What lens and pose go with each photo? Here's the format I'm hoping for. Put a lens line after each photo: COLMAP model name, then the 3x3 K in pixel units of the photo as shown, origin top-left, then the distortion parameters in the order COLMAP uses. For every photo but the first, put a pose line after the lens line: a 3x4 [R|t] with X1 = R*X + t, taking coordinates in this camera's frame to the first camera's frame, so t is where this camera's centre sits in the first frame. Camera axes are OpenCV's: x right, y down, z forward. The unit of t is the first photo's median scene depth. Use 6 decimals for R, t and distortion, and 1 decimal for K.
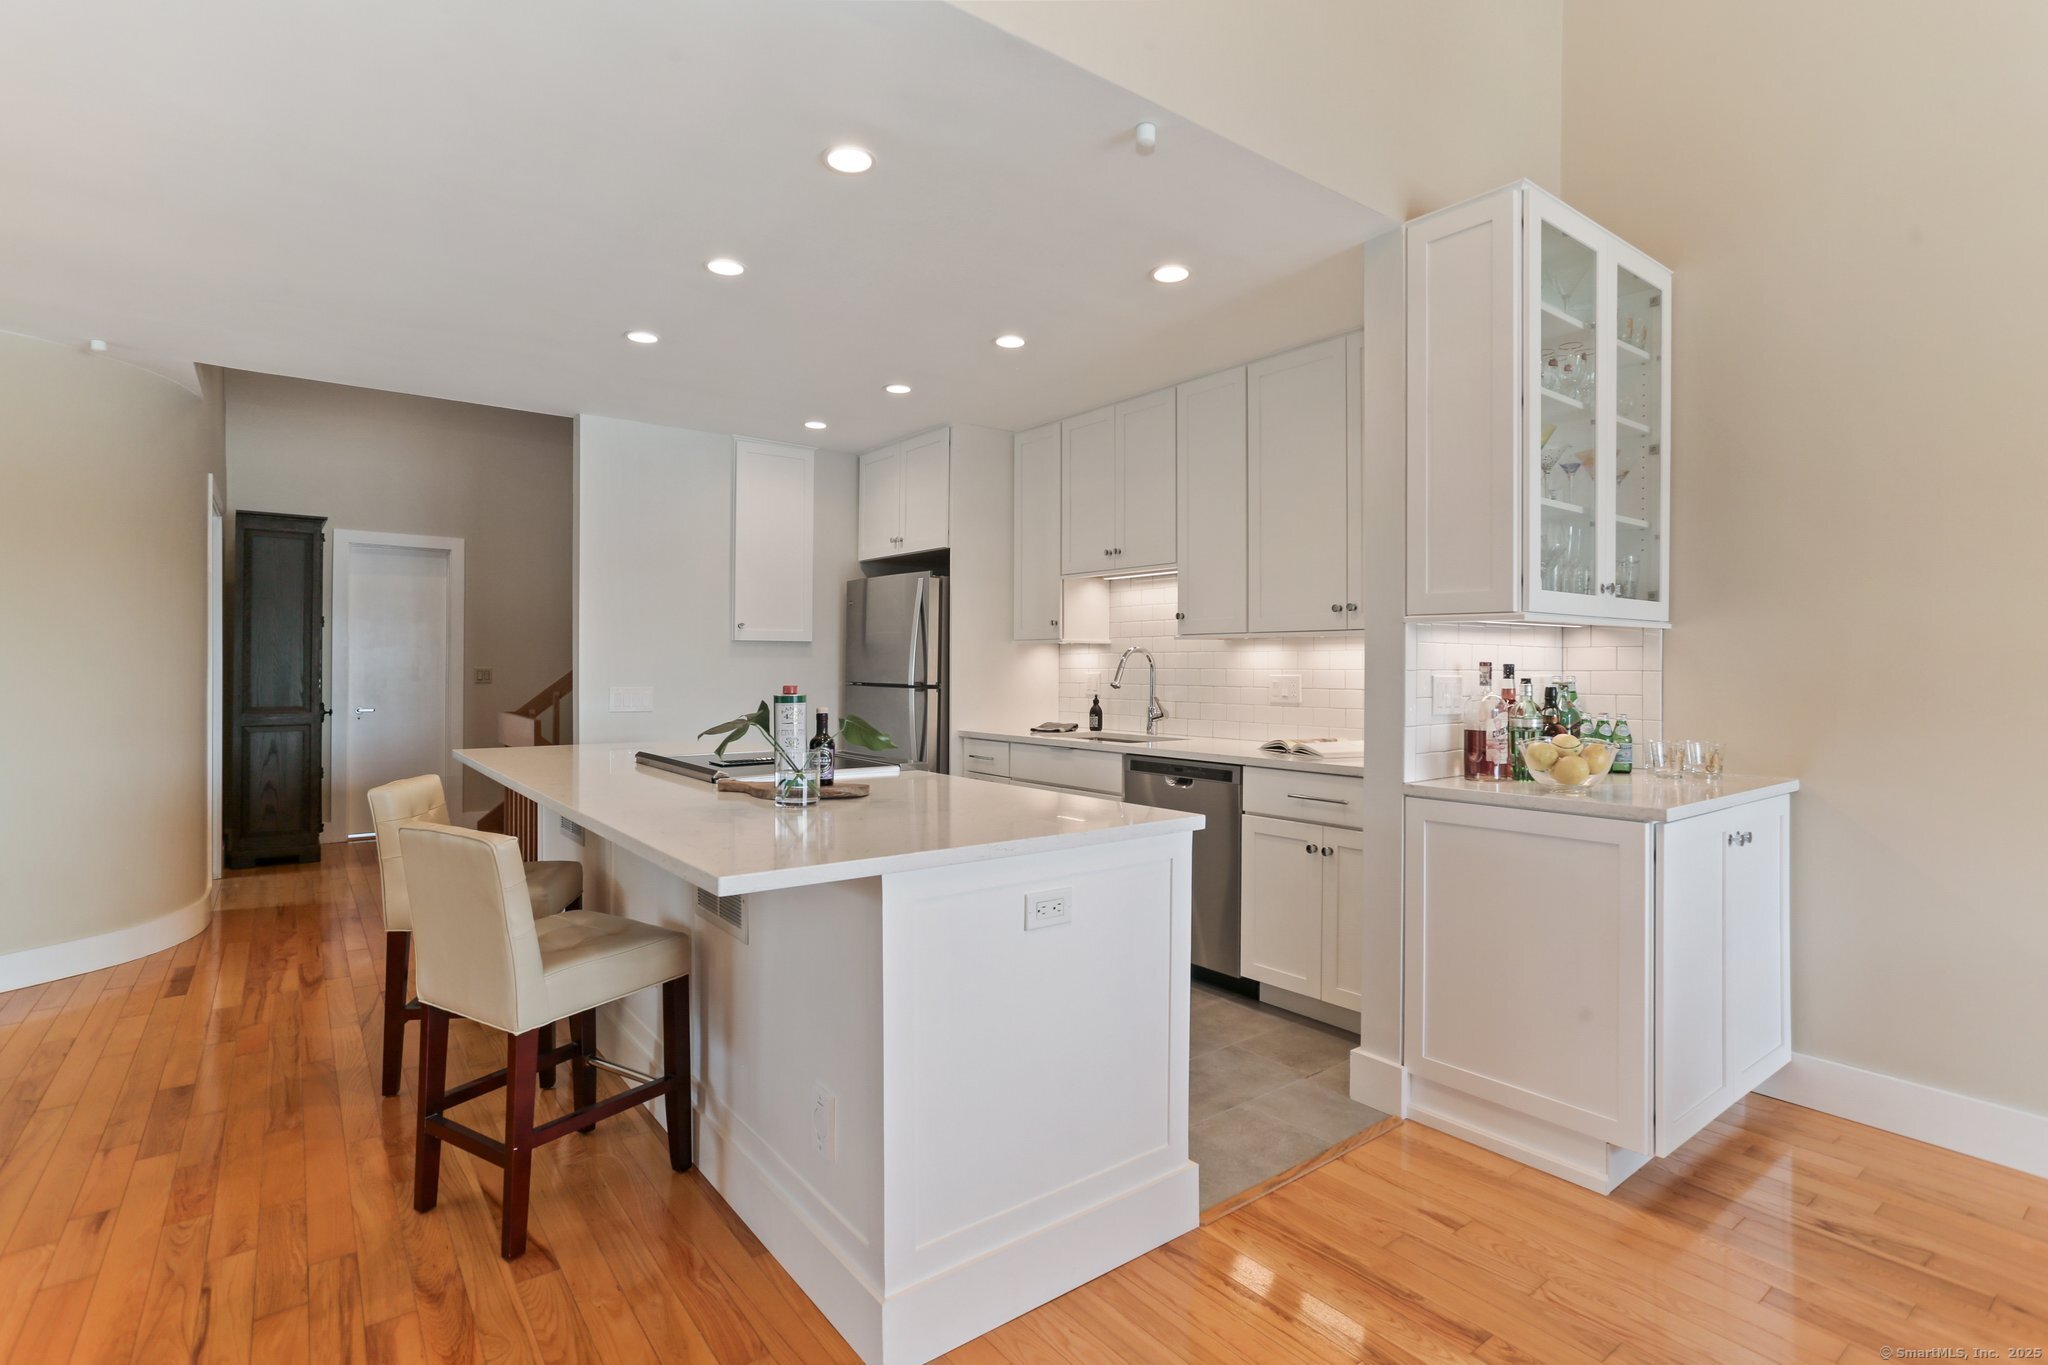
lens RADIAL K [[989.8, 0, 1024.6], [0, 989.8, 665.8], [0, 0, 1]] dist [-0.041210, 0.028167]
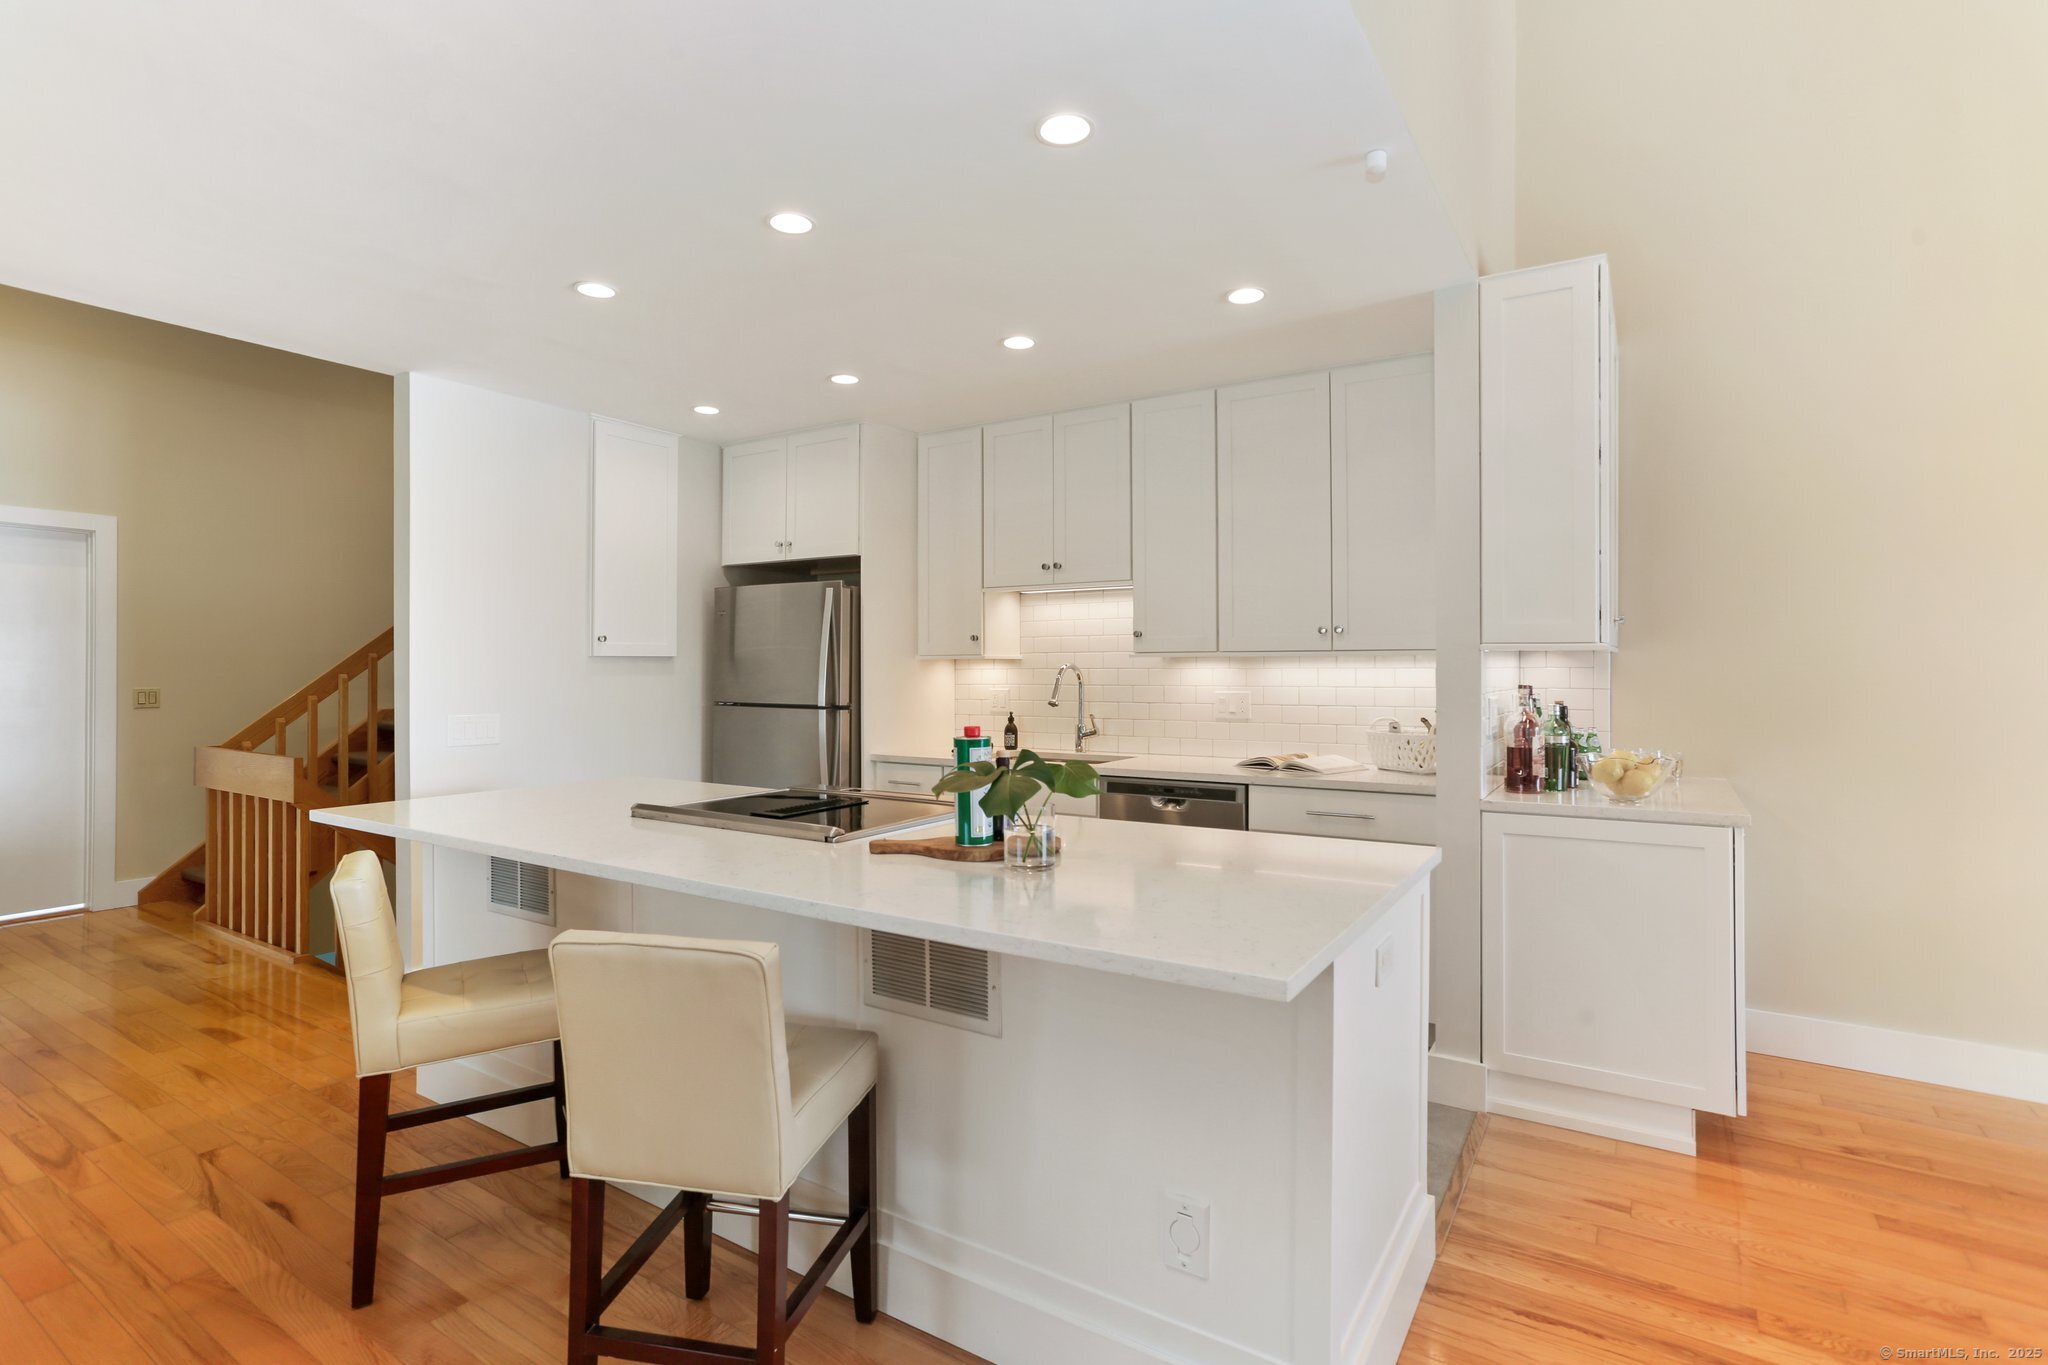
lens RADIAL K [[989.8, 0, 1024.6], [0, 989.8, 665.8], [0, 0, 1]] dist [-0.041210, 0.028167]
pose [[0.941984, -0.005882, 0.335606, -0.283224], [0.006136, 0.999981, 0.000305, -0.019309], [-0.335601, 0.001772, 0.942002, 0.101720]]
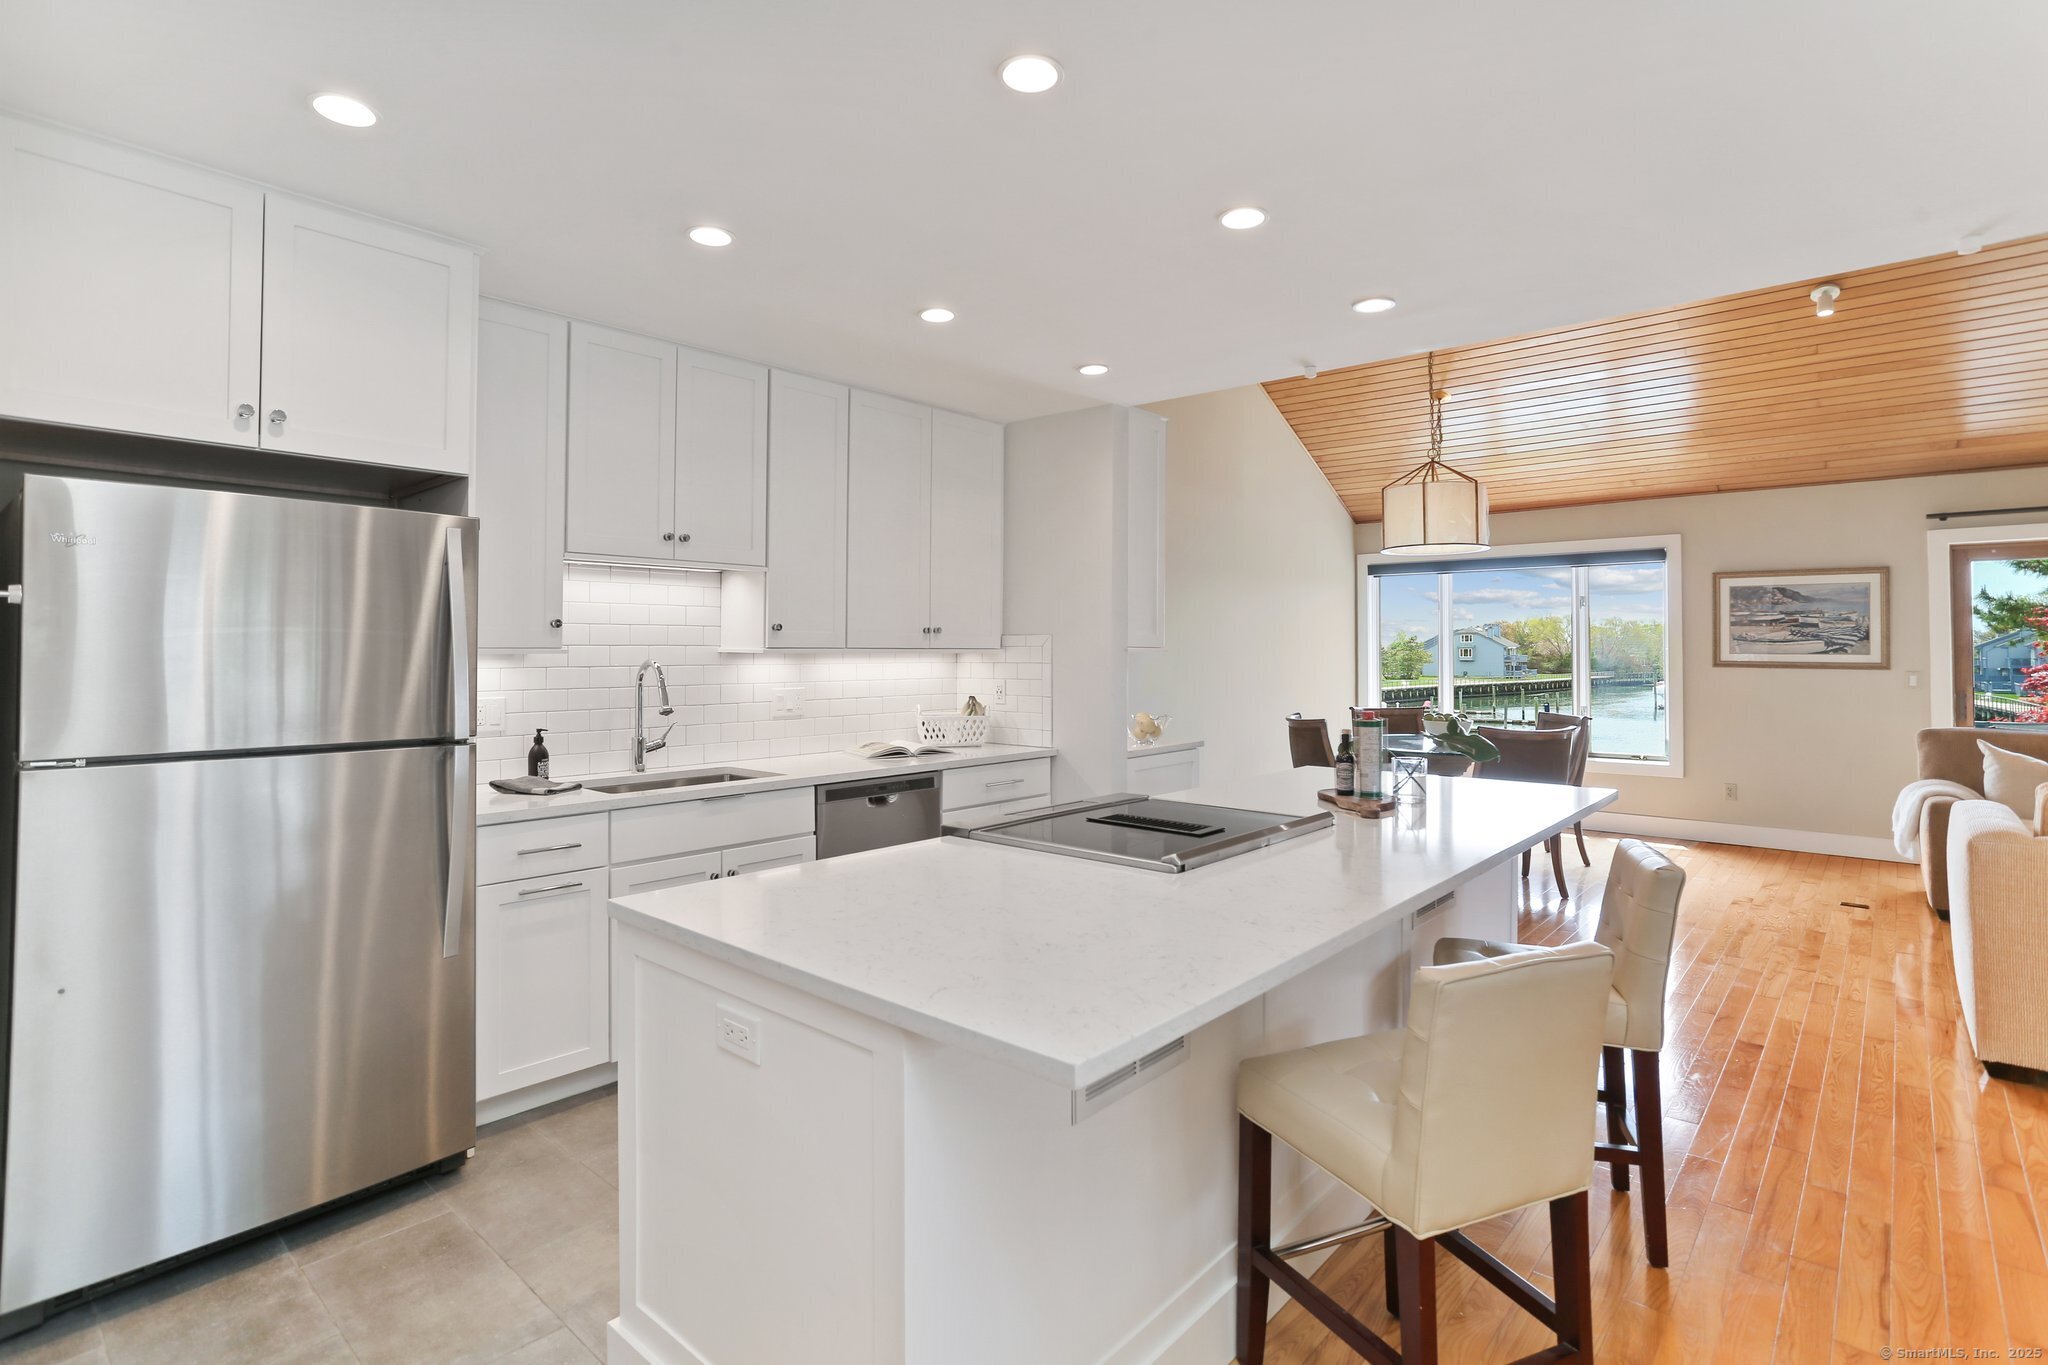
lens RADIAL K [[989.8, 0, 1024.6], [0, 989.8, 665.8], [0, 0, 1]] dist [-0.041210, 0.028167]
pose [[-0.194707, -0.021162, 0.980633, -0.770696], [-0.009019, 0.999764, 0.019784, -0.036000], [-0.980820, -0.004992, -0.194852, 0.952272]]
